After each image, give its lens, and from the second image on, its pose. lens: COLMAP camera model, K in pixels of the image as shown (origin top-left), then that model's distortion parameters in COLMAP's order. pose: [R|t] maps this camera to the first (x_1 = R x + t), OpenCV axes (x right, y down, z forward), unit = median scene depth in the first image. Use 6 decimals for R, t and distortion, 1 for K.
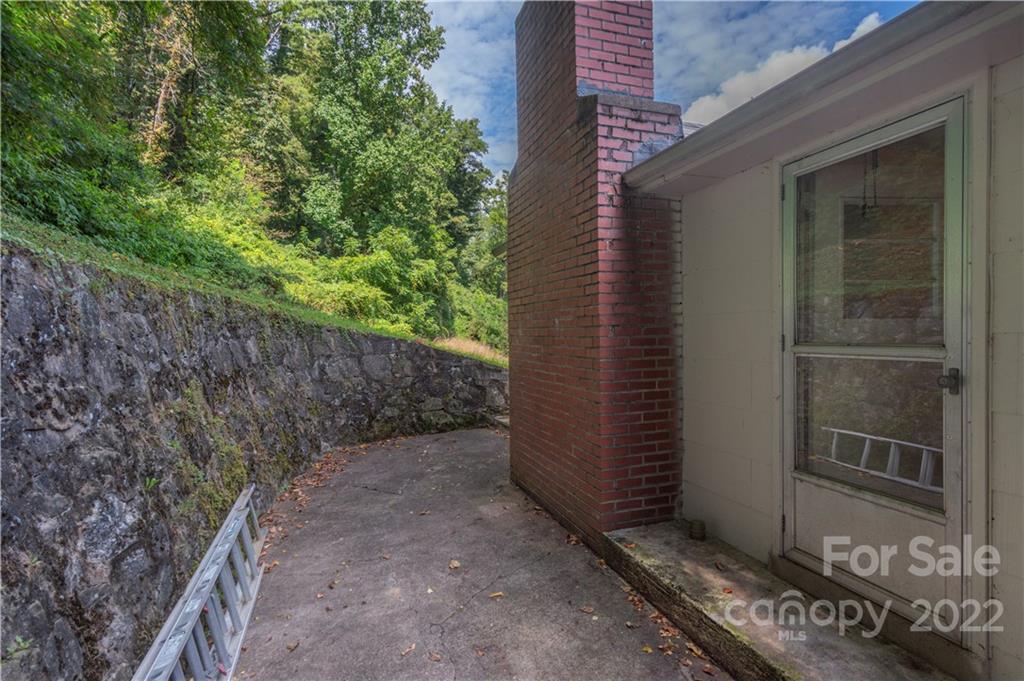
lens RADIAL K [[505.5, 0, 511.3], [0, 505.5, 343.6], [0, 0, 1]] dist [-0.001896, 0.002133]
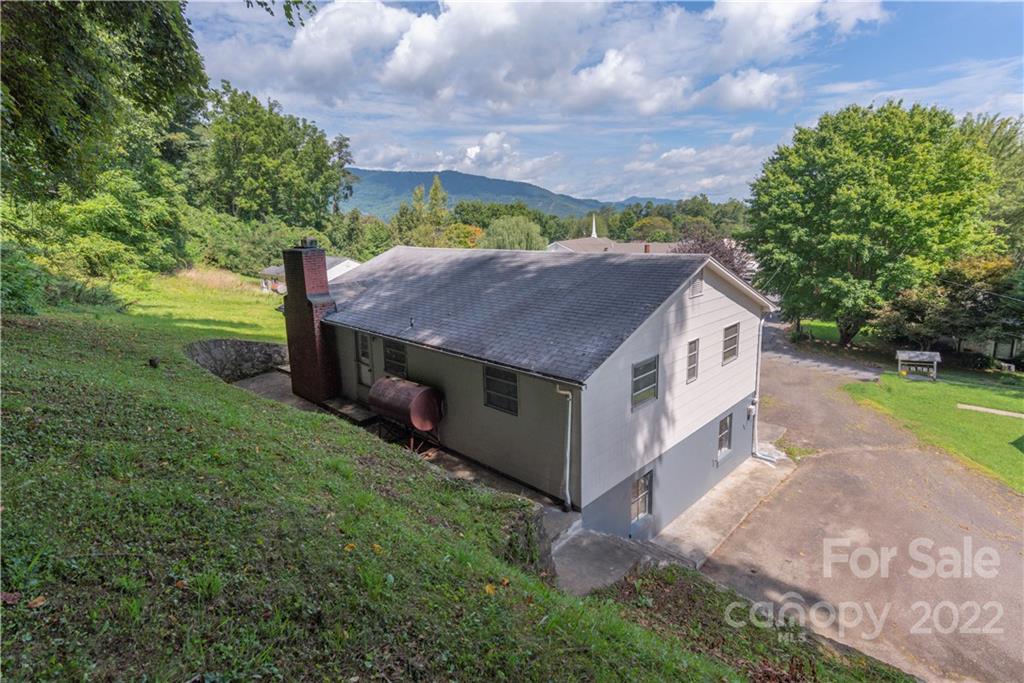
lens RADIAL K [[505.5, 0, 561.0], [0, 505.5, 317.9], [0, 0, 1]] dist [-0.001896, 0.002133]
pose [[0.845741, -0.091324, 0.525720, -0.031687], [-0.004071, 0.984112, 0.177502, -0.117546], [-0.533578, -0.152261, 0.831932, -0.378665]]
